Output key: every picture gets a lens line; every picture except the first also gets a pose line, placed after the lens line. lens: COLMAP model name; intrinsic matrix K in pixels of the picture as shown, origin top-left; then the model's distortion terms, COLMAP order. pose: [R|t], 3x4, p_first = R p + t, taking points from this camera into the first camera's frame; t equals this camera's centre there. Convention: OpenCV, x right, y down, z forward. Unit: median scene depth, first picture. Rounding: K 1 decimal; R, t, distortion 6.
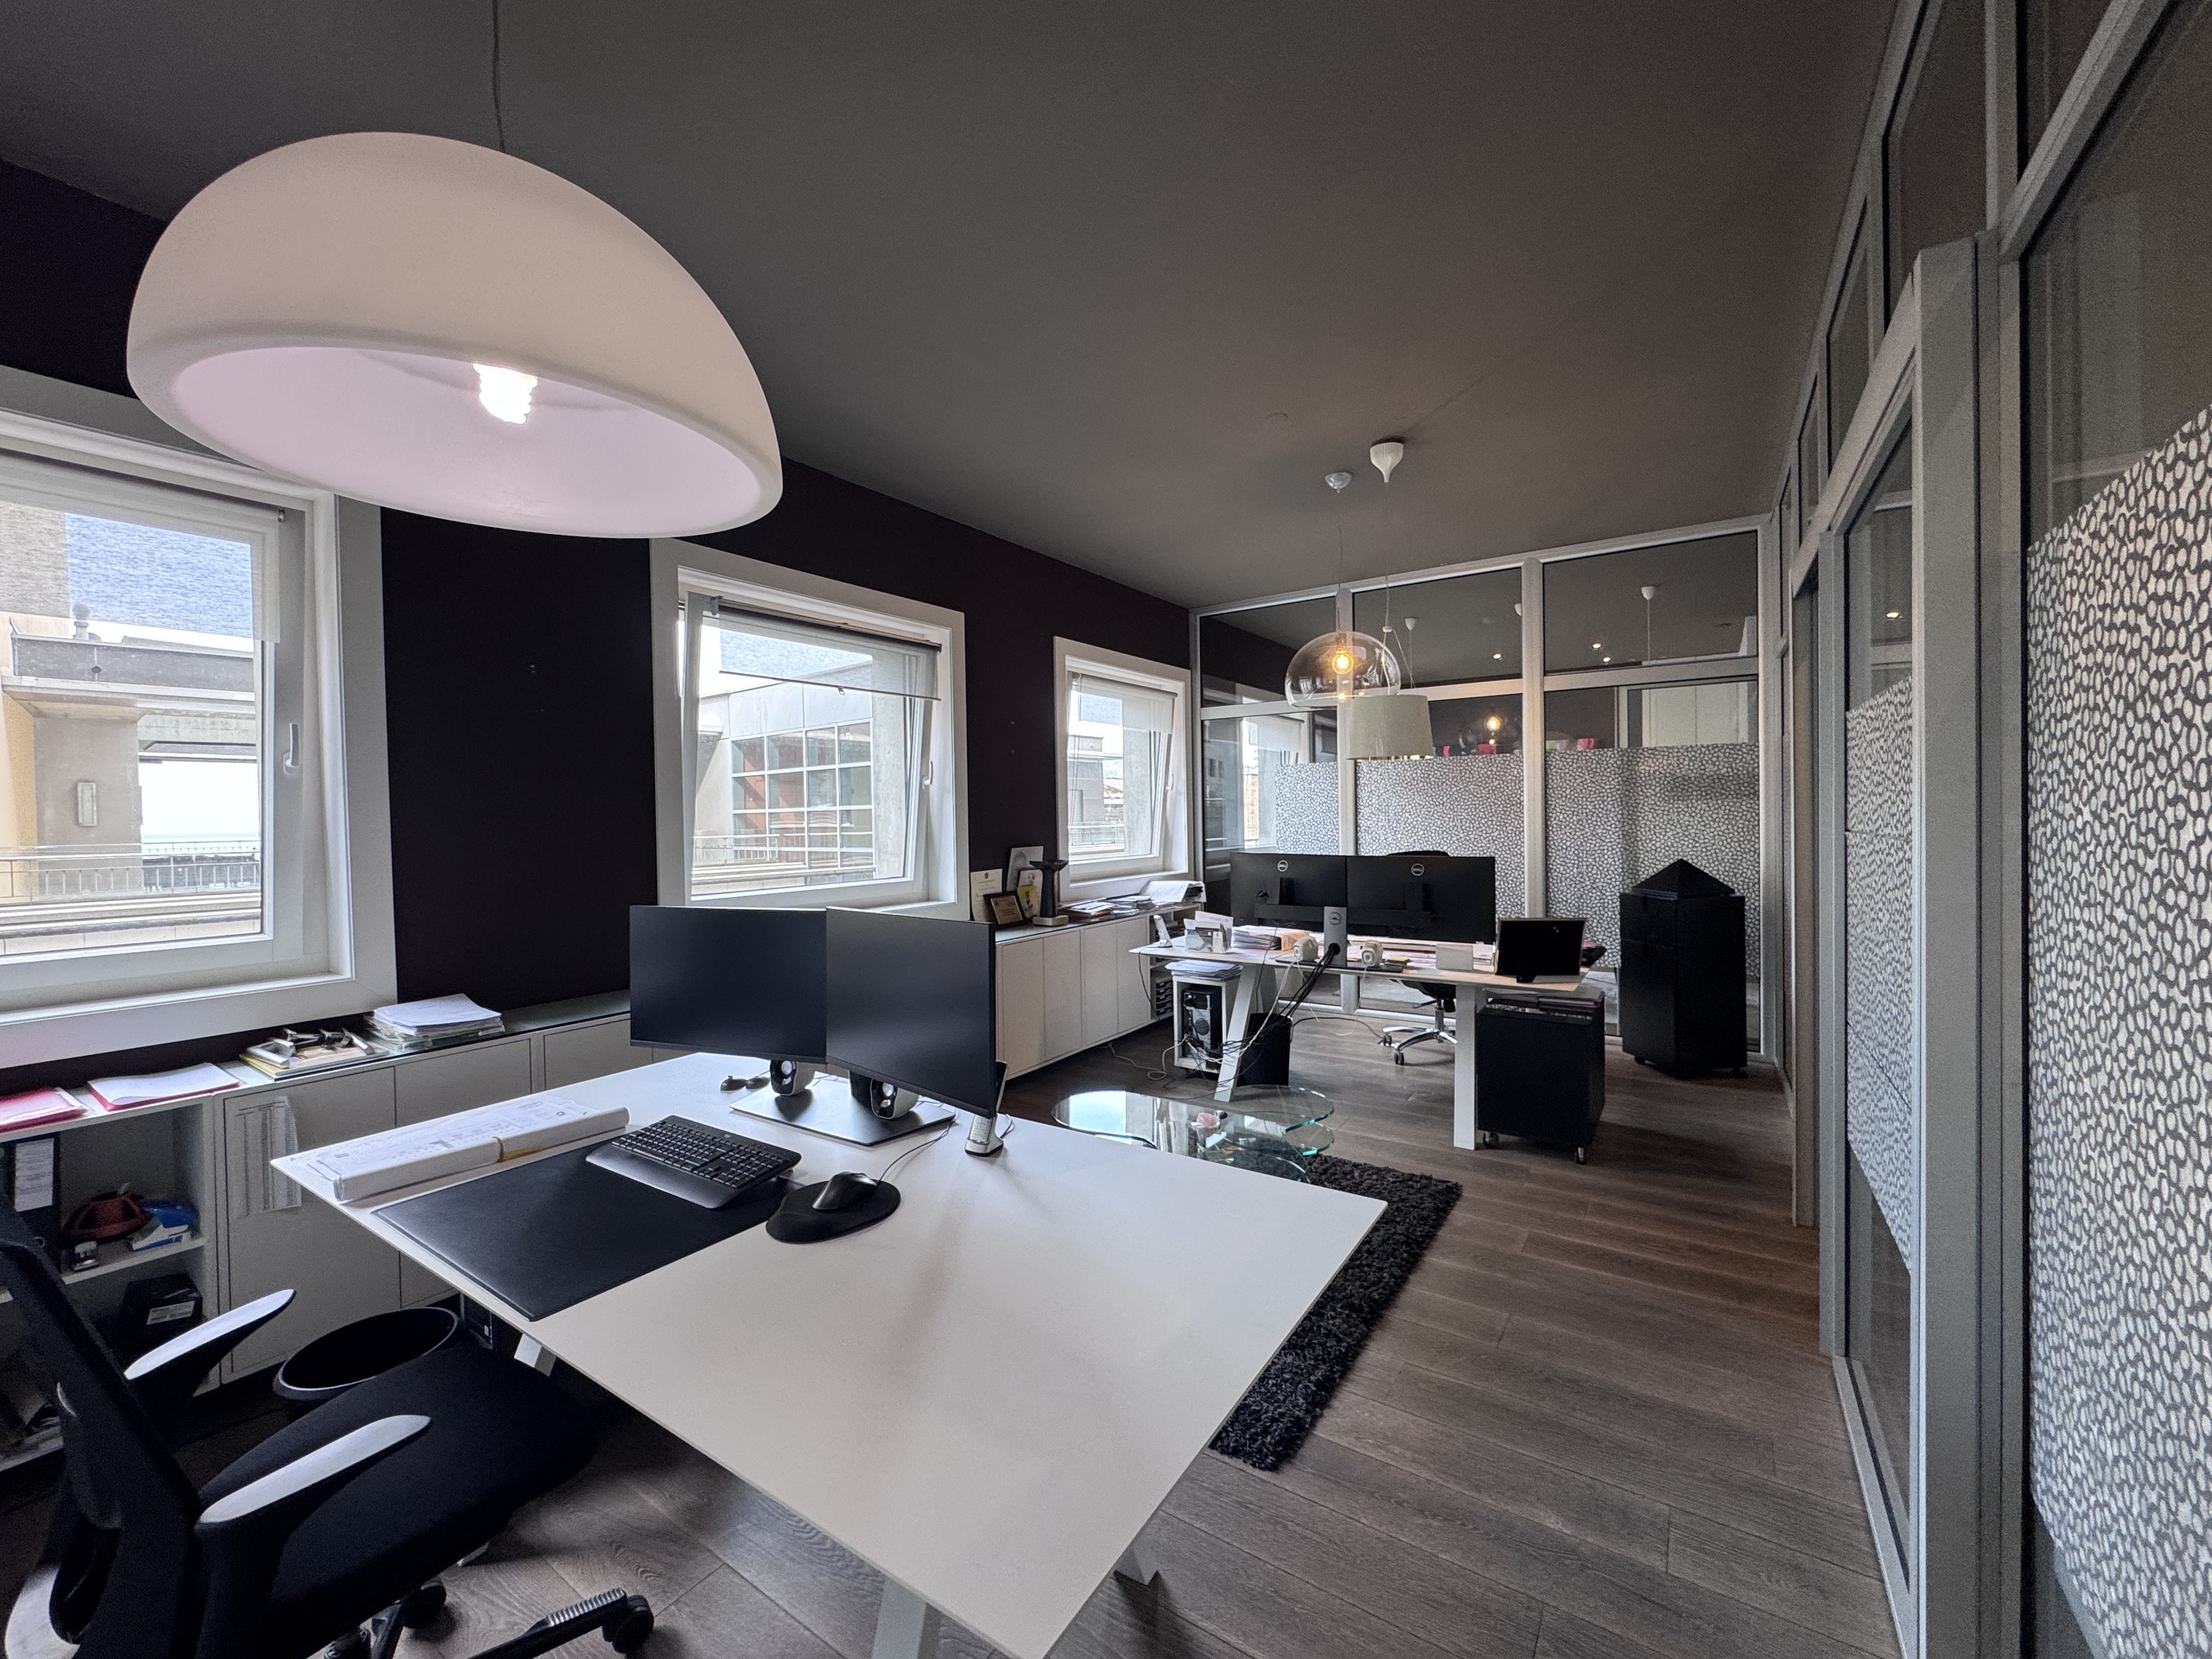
lens RADIAL K [[880.0, 0, 1106.0], [0, 880.0, 829.5], [0, 0, 1]] dist [-0.002417, 0.000111]
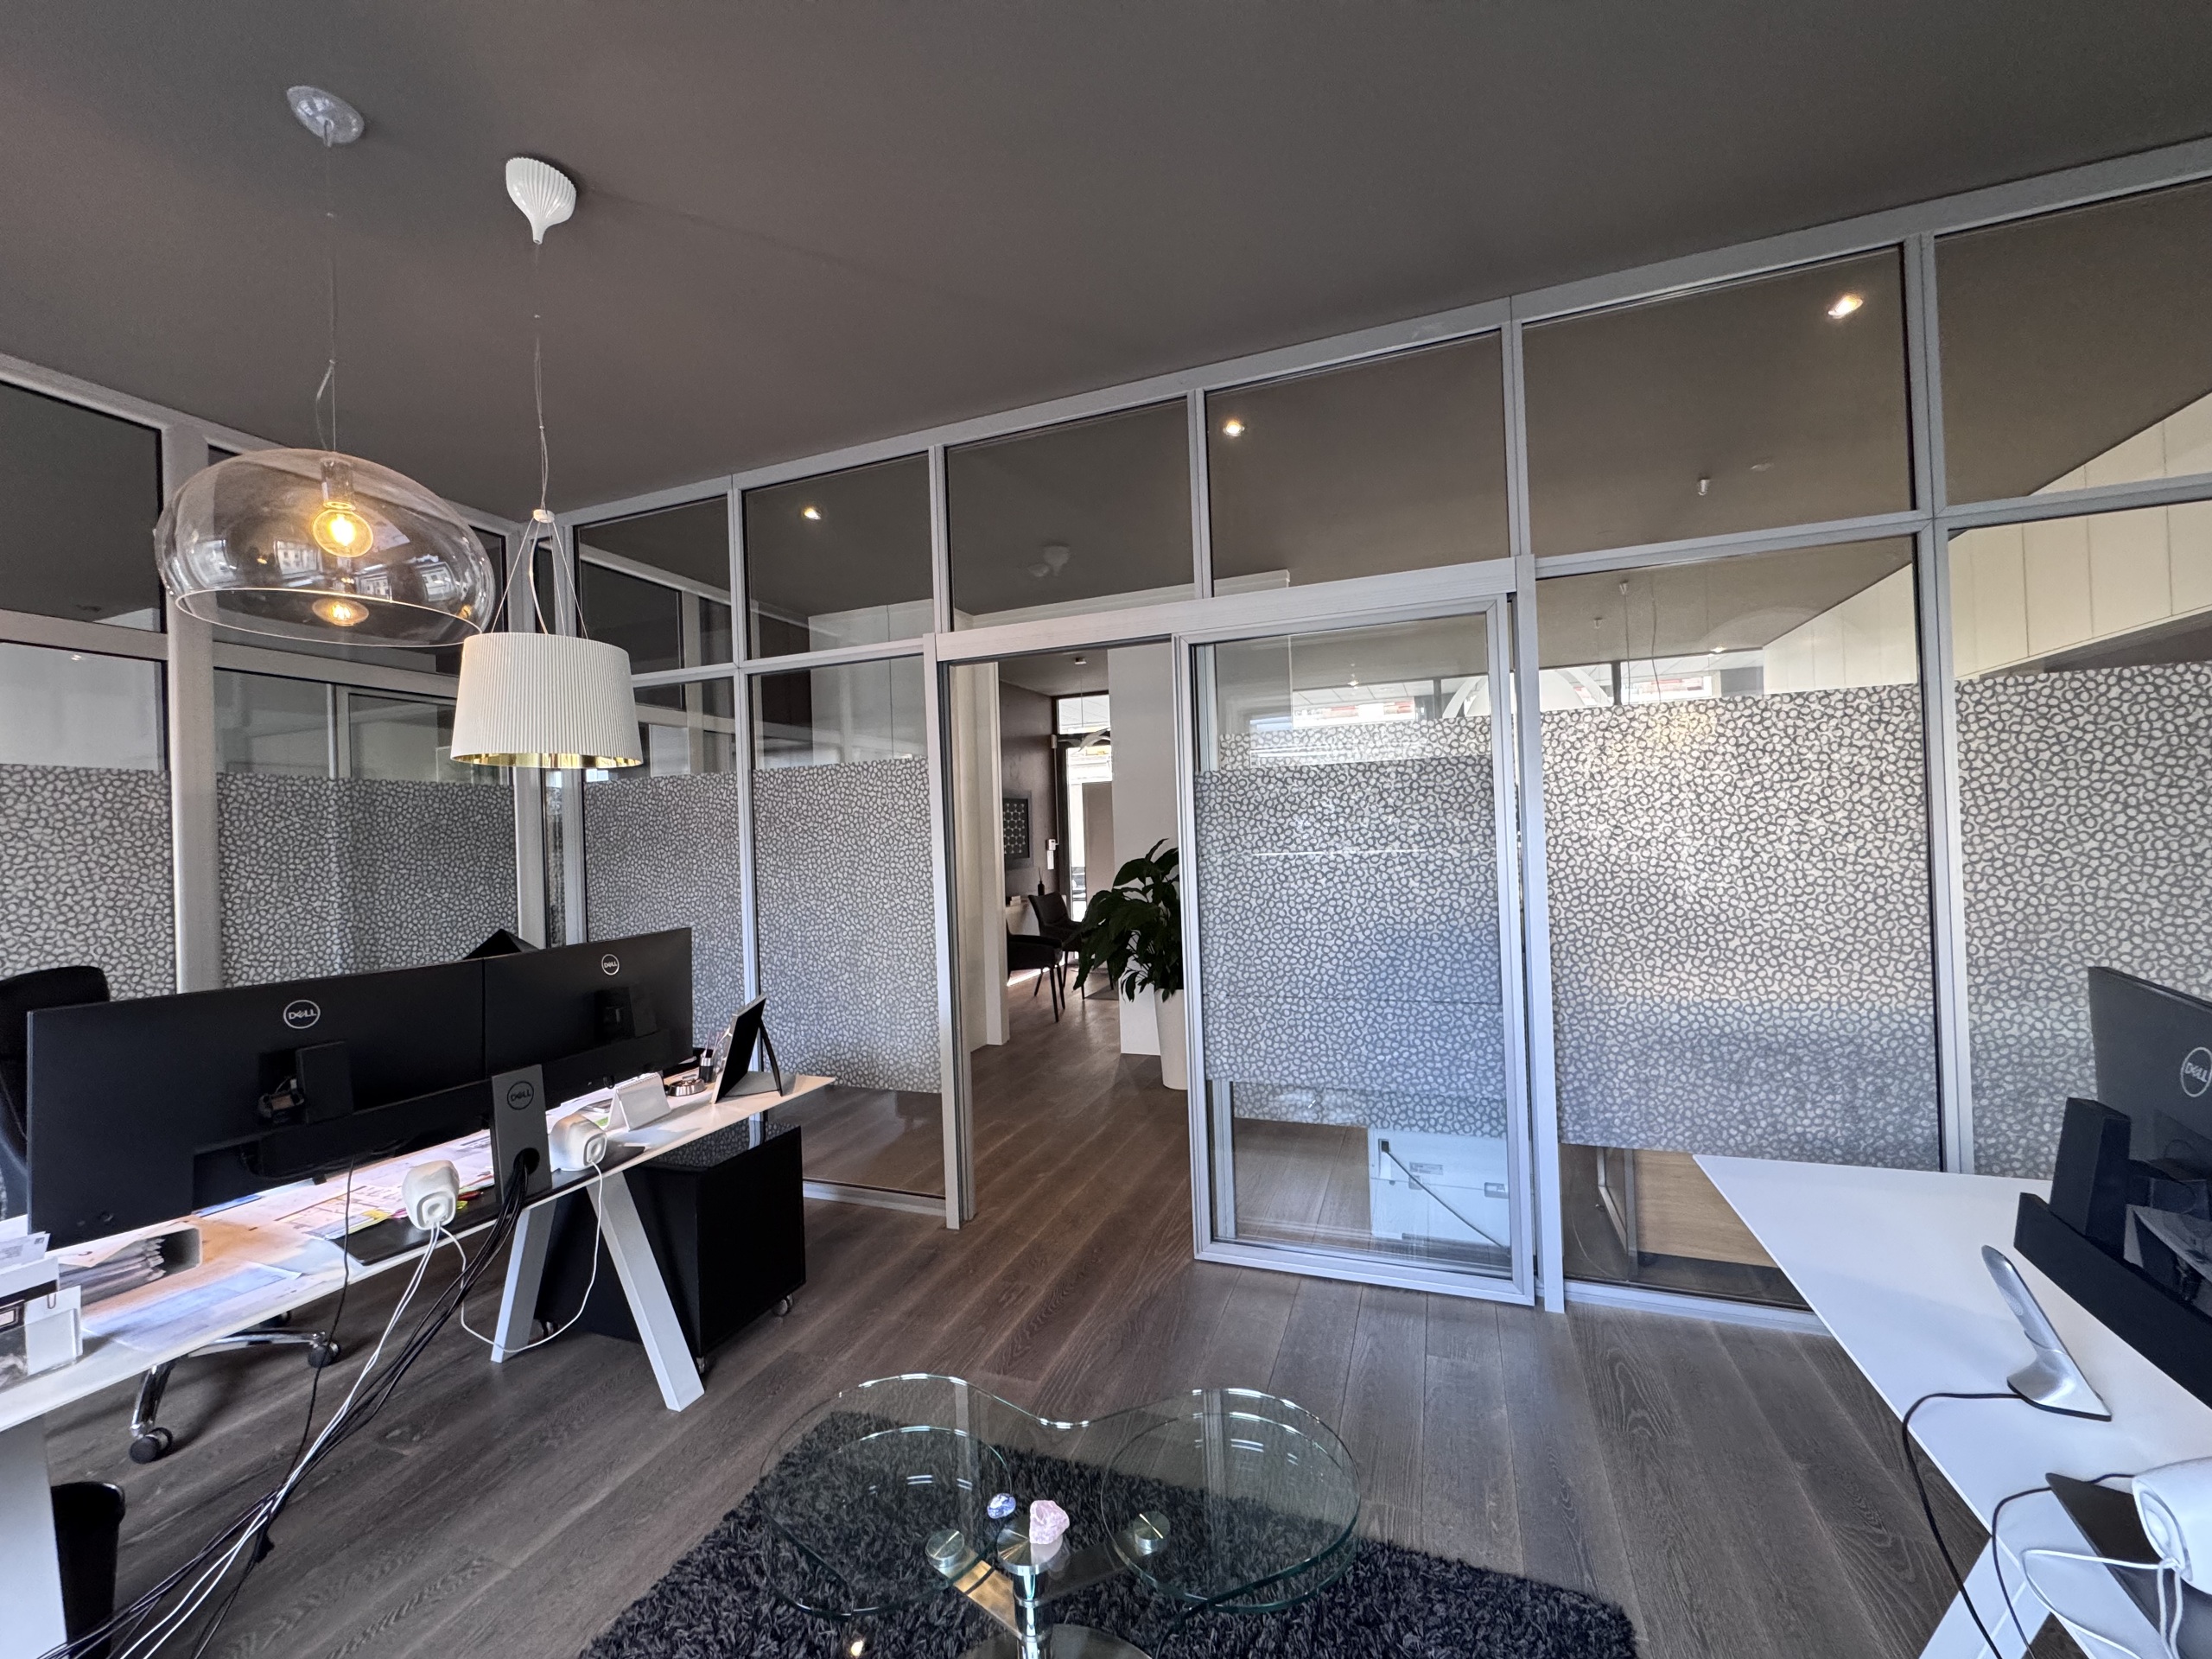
lens RADIAL K [[880.0, 0, 1106.0], [0, 880.0, 829.5], [0, 0, 1]] dist [-0.002417, 0.000111]
pose [[-0.233297, 0.031569, 0.971893, -0.274015], [0.054318, 0.998335, -0.019390, -0.012443], [-0.970887, 0.048268, -0.234624, 0.842462]]
